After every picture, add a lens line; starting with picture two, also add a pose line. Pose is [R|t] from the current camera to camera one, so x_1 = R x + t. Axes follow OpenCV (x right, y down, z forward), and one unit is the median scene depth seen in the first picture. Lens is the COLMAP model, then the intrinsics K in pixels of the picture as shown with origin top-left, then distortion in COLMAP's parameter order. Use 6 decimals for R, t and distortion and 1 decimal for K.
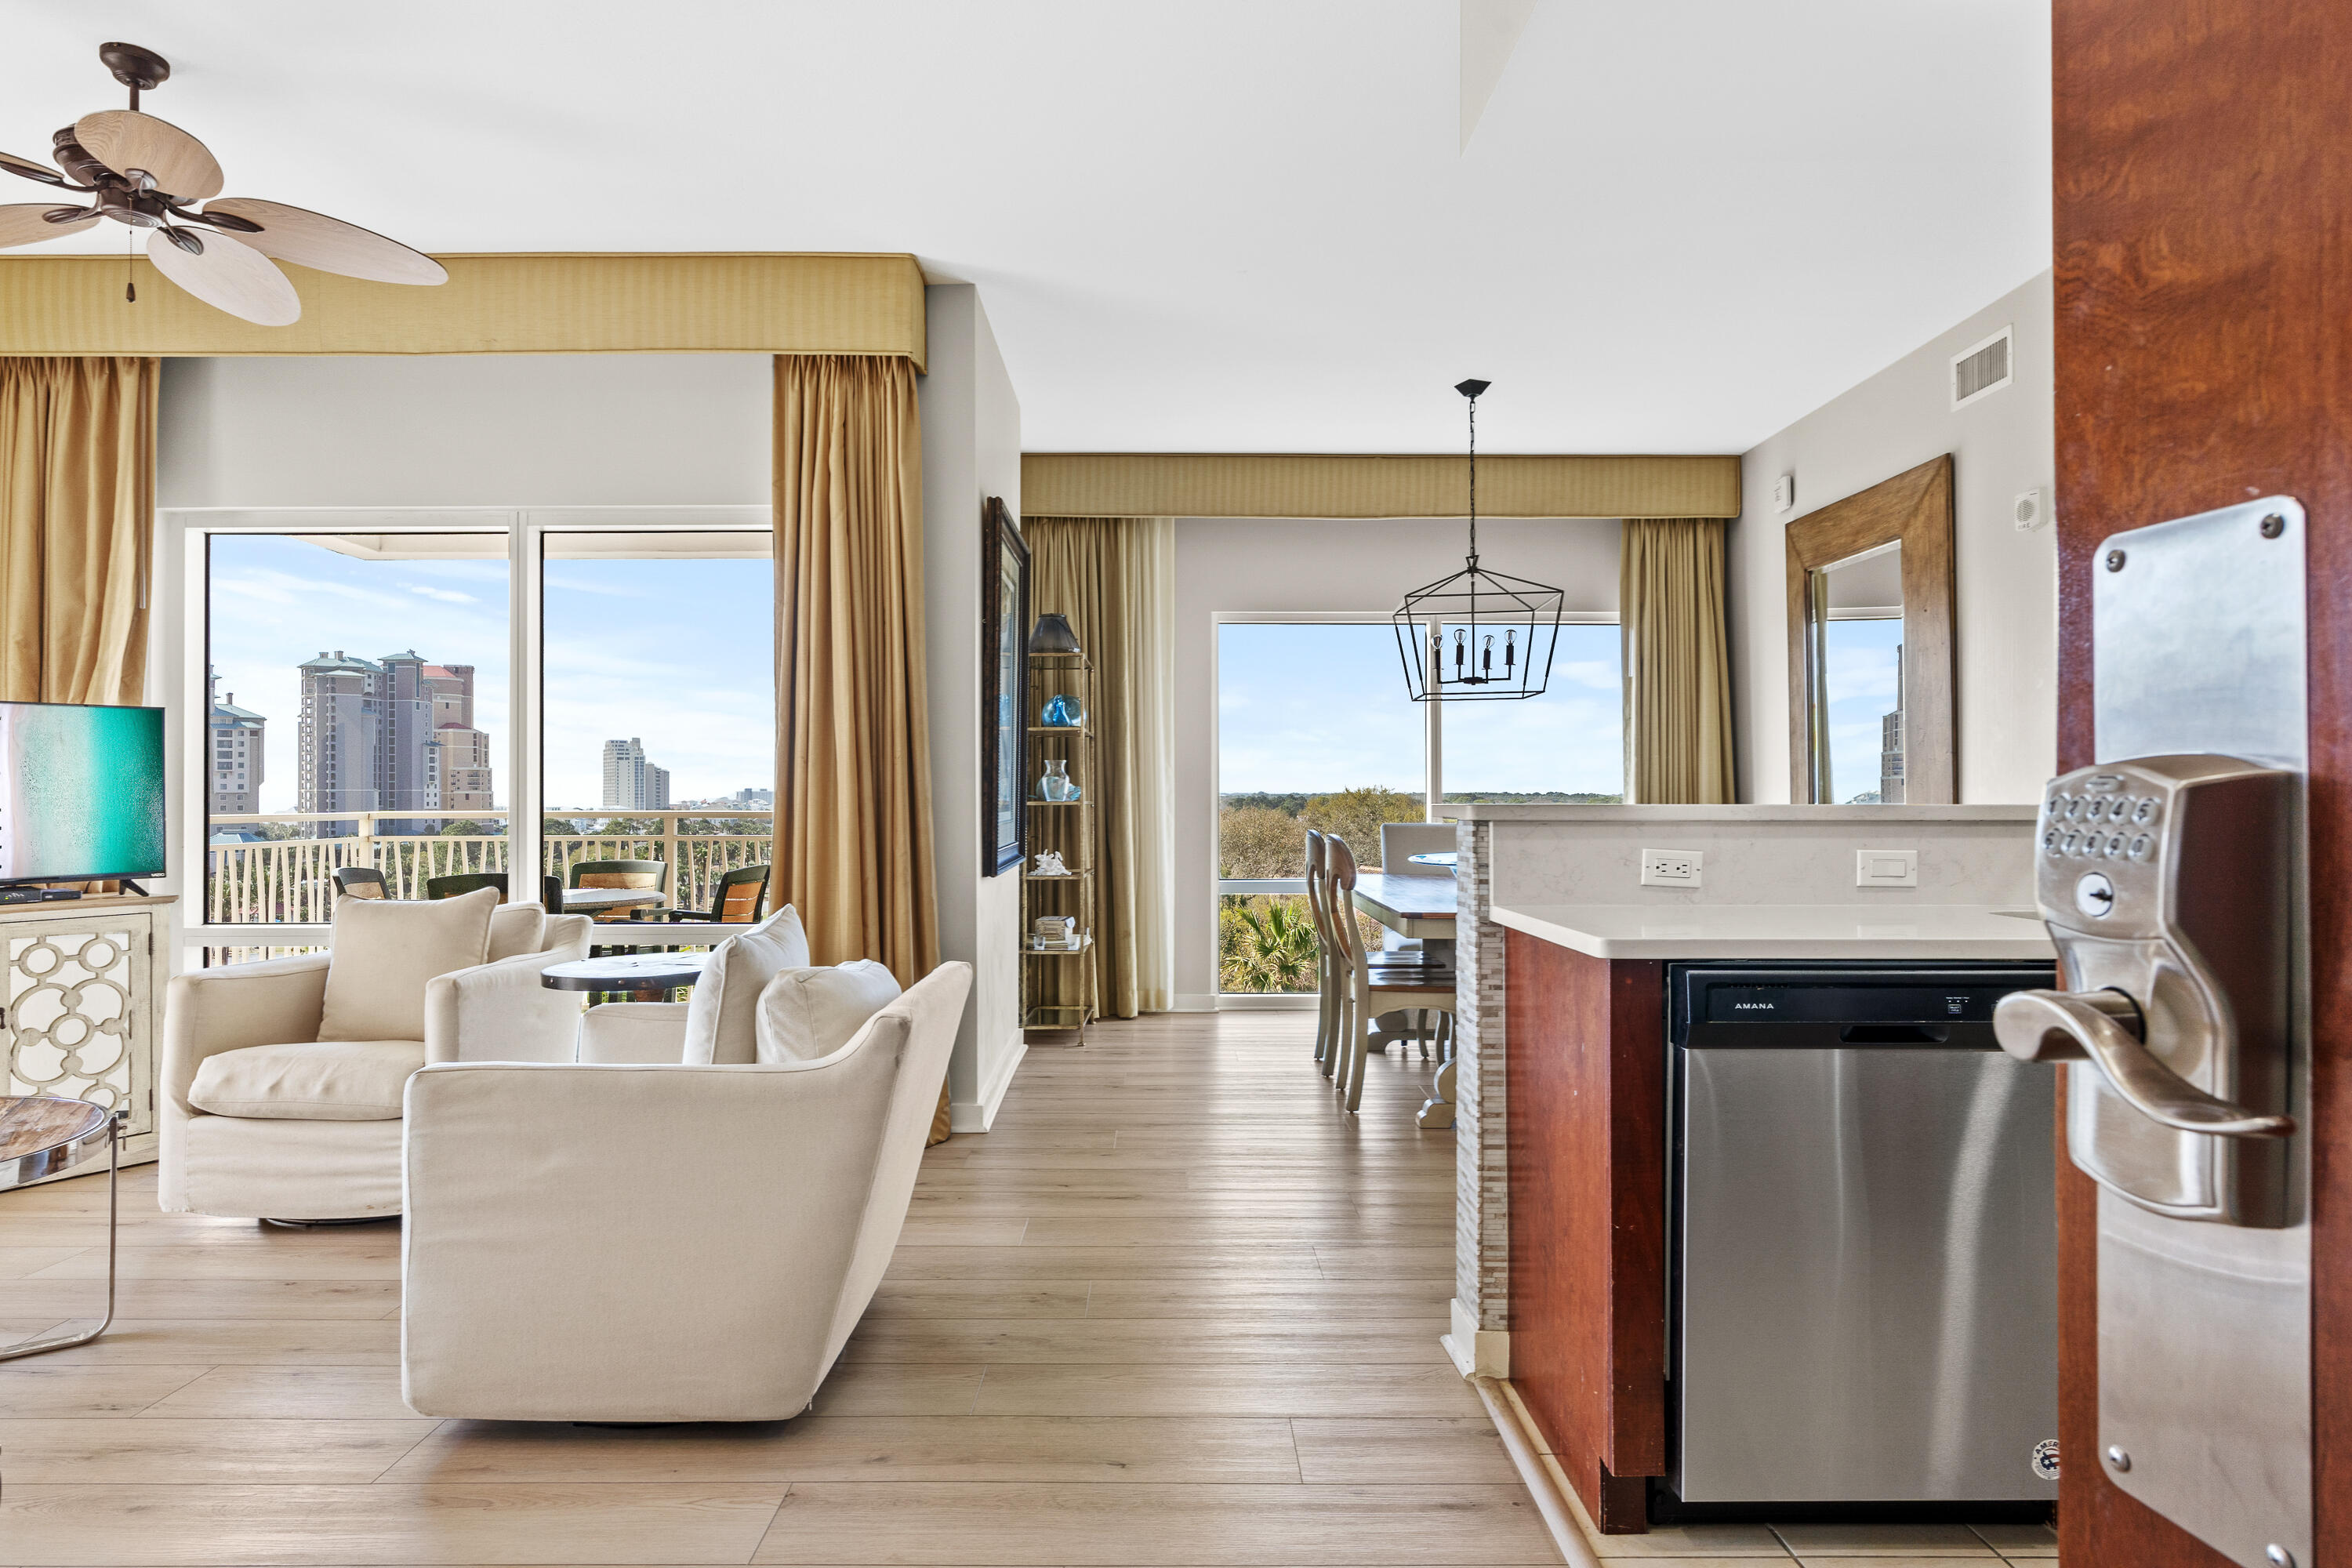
lens RADIAL K [[1334.0, 0, 1150.7], [0, 1334.0, 783.6], [0, 0, 1]] dist [-0.013025, 0.012431]
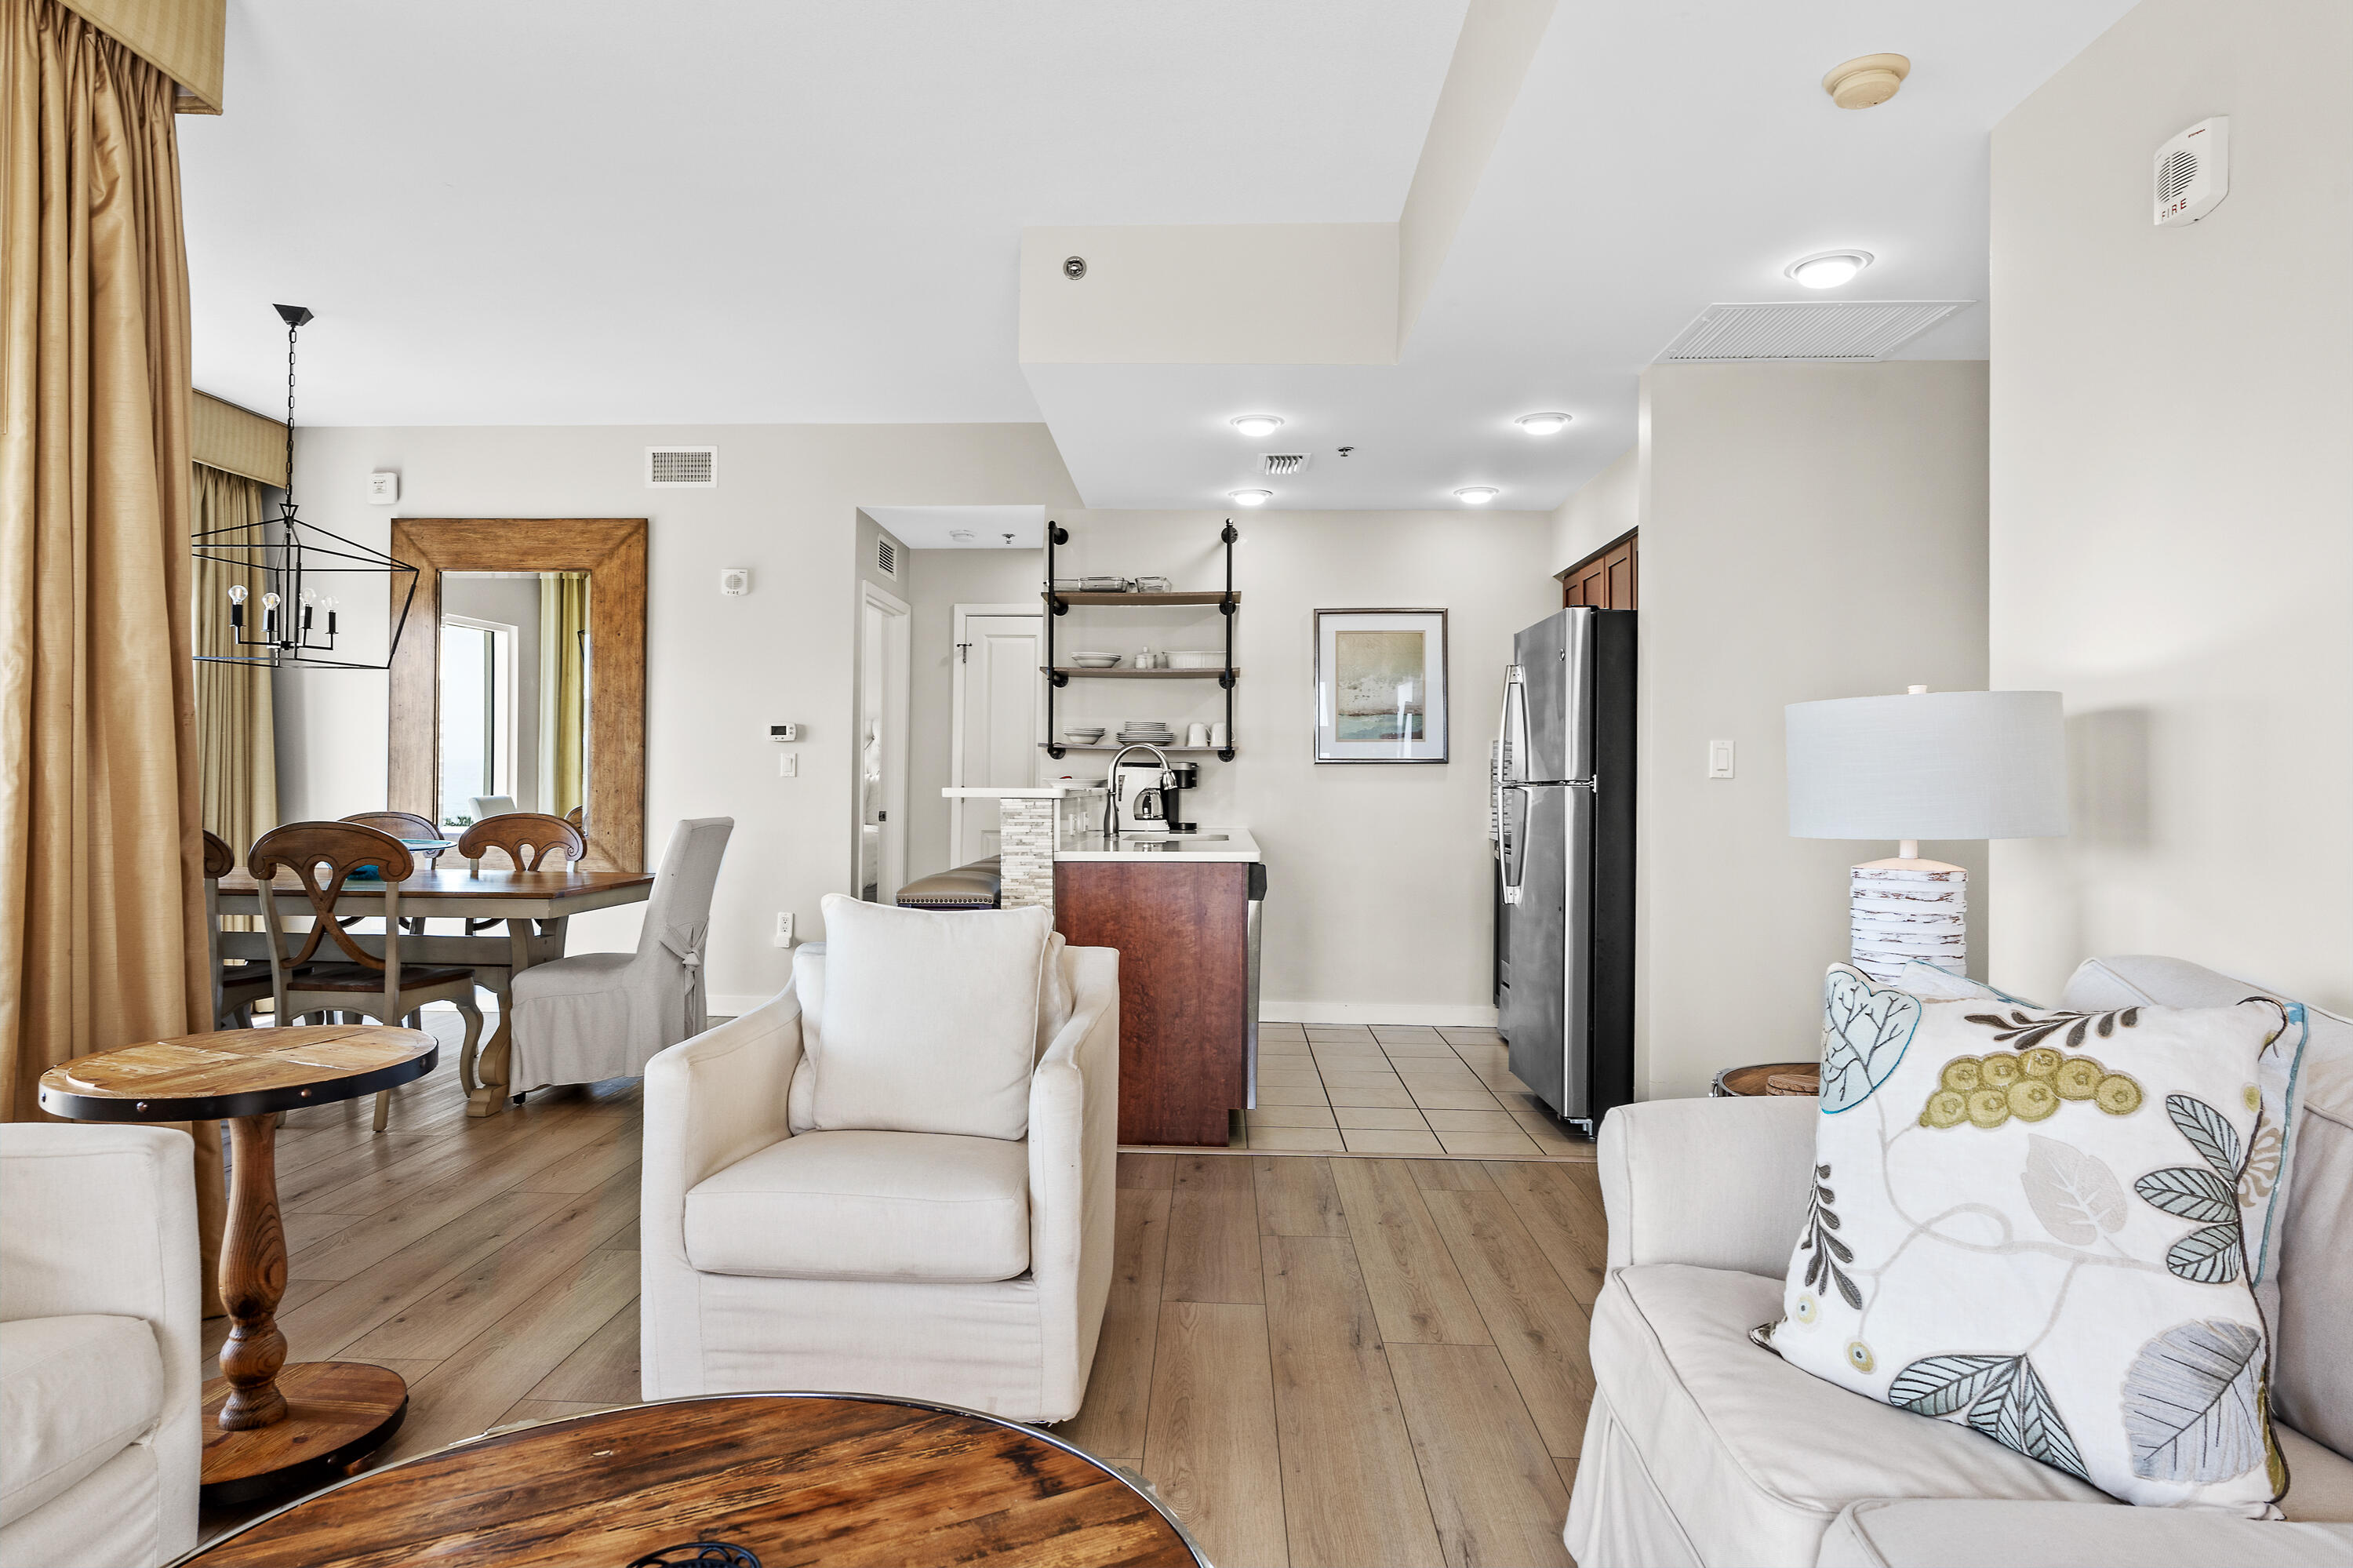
lens RADIAL K [[1334.6, 0, 1184.5], [0, 1334.6, 804.4], [0, 0, 1]] dist [-0.013025, 0.012431]
pose [[0.023106, -0.012913, 0.999650, -0.785685], [-0.018125, 0.999747, 0.013334, 0.008097], [-0.999569, -0.018427, 0.022866, 0.472252]]
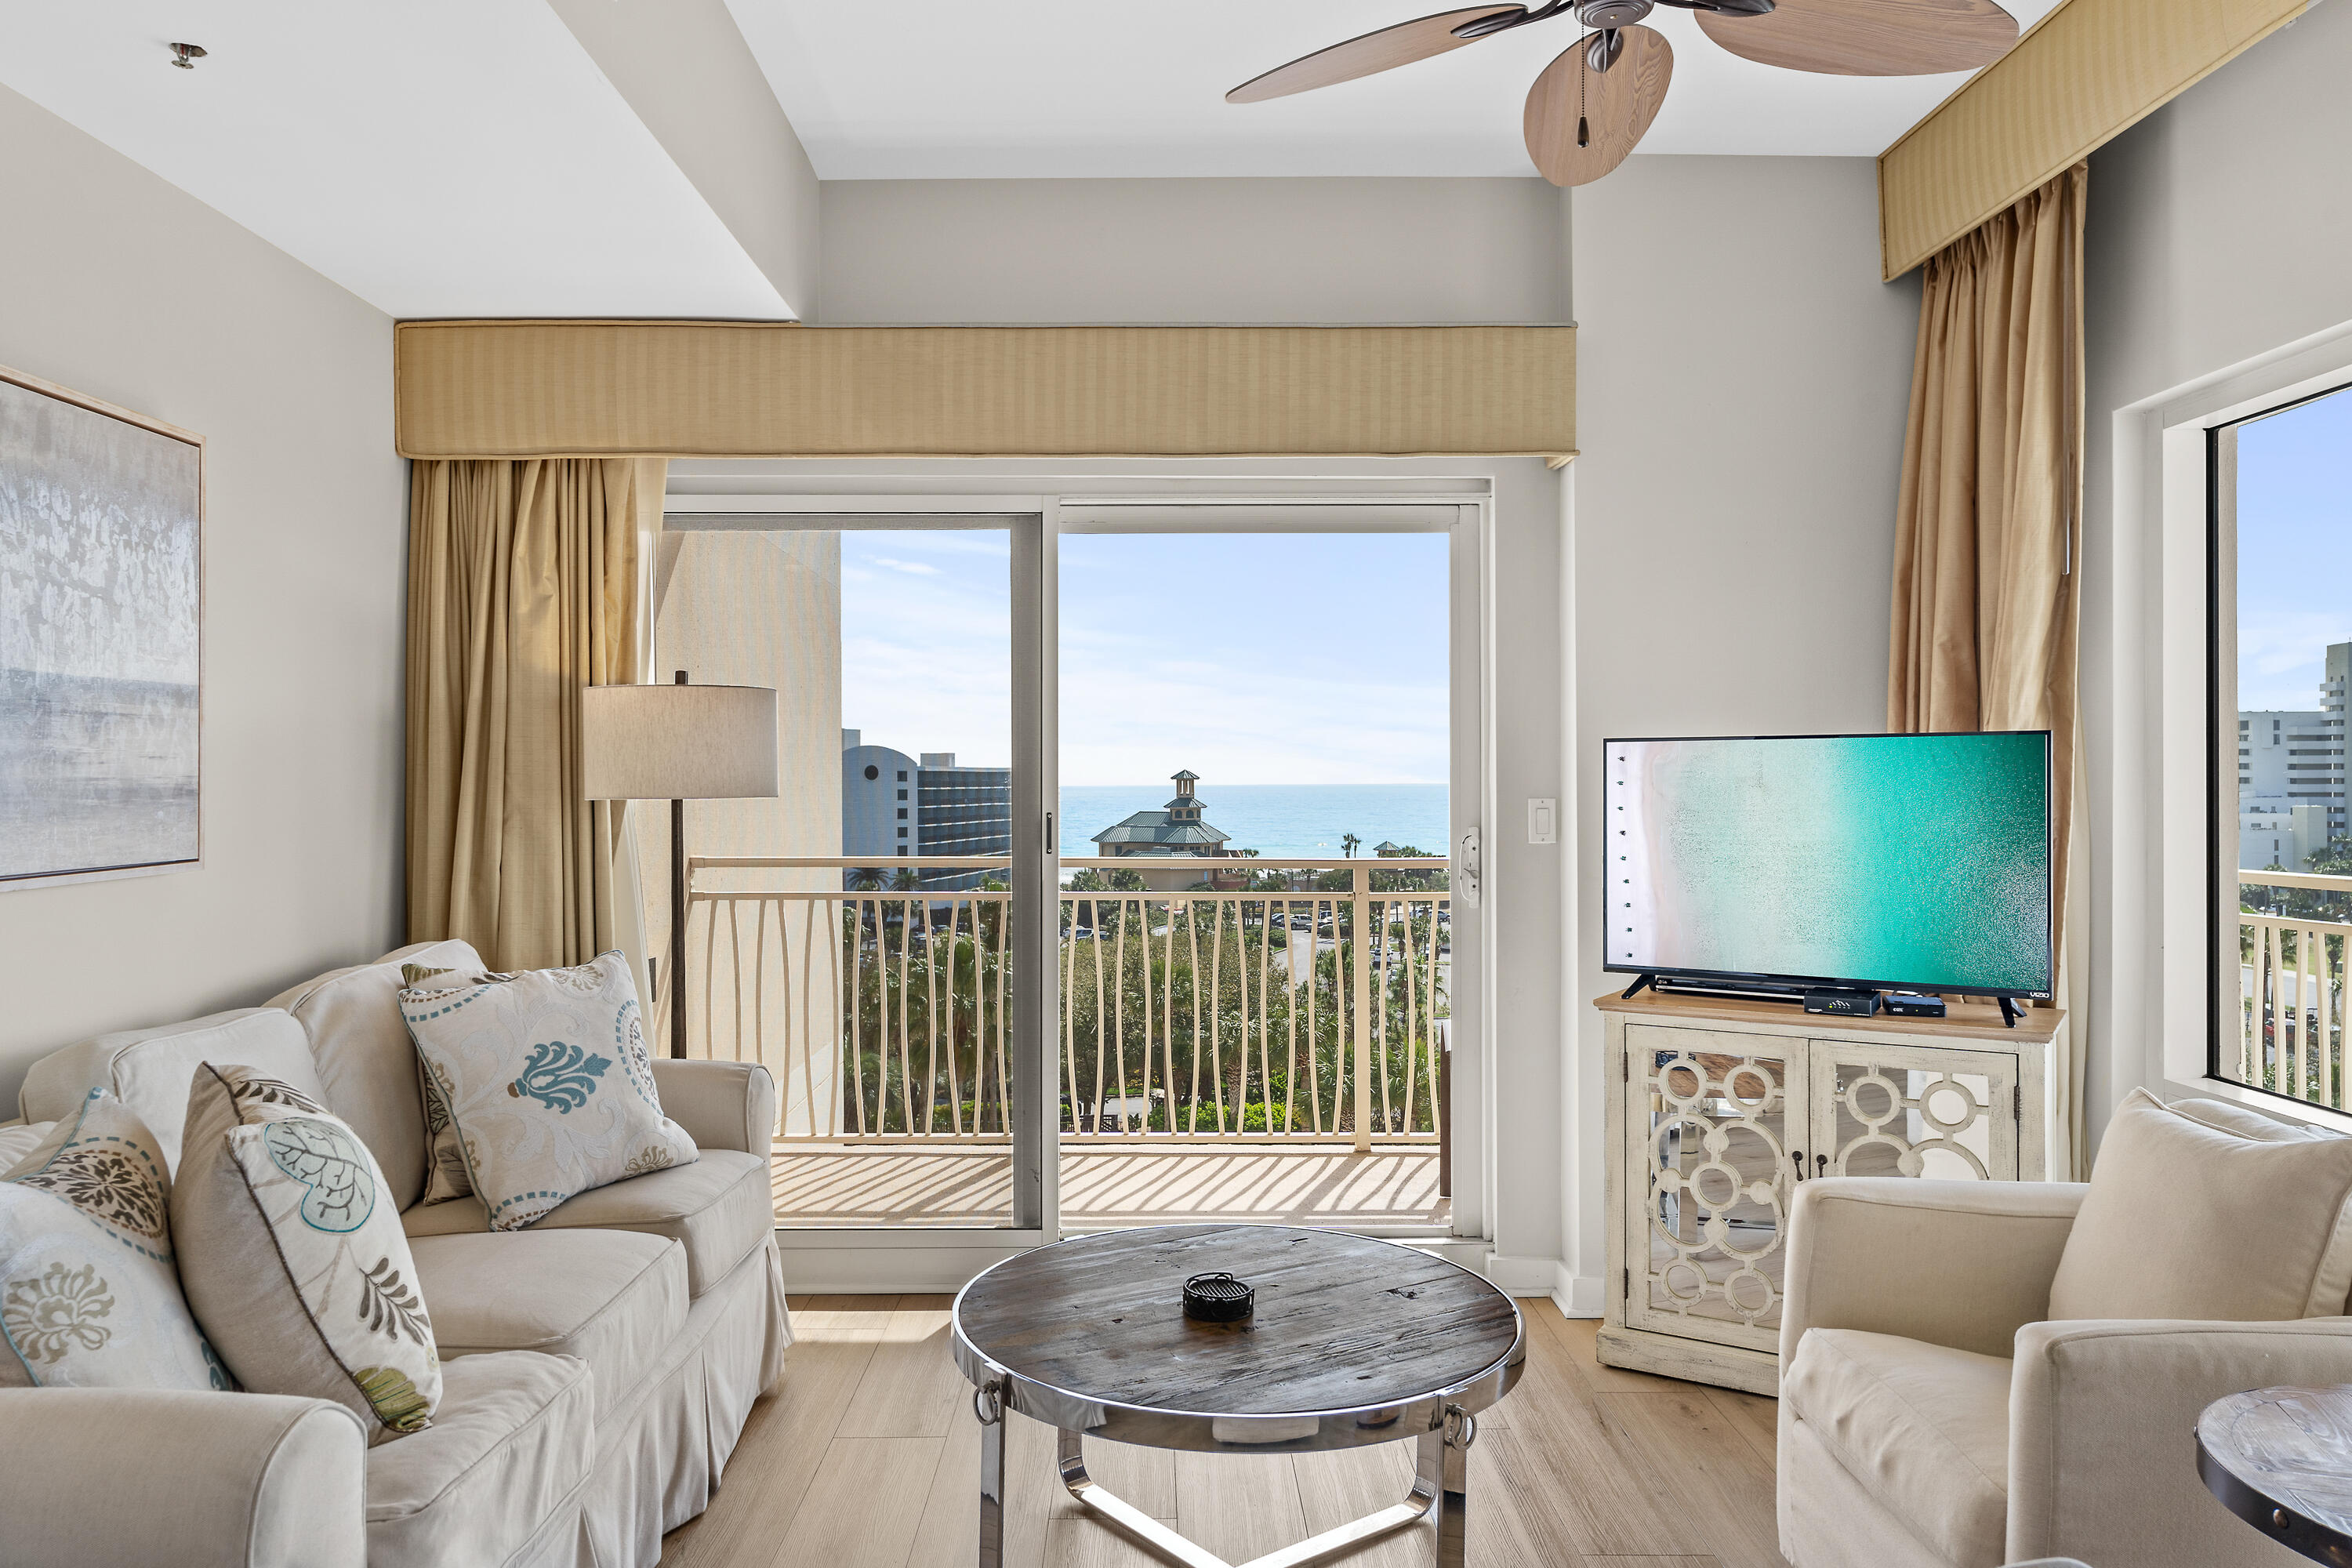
lens RADIAL K [[1634.0, 0, 1175.2], [0, 1634.0, 785.8], [0, 0, 1]] dist [-0.003071, 0.010679]
pose [[0.025875, 0.005825, -0.999648, 0.020803], [0.011899, 0.999910, 0.006134, -0.038407], [0.999594, -0.012053, 0.025804, 0.535063]]
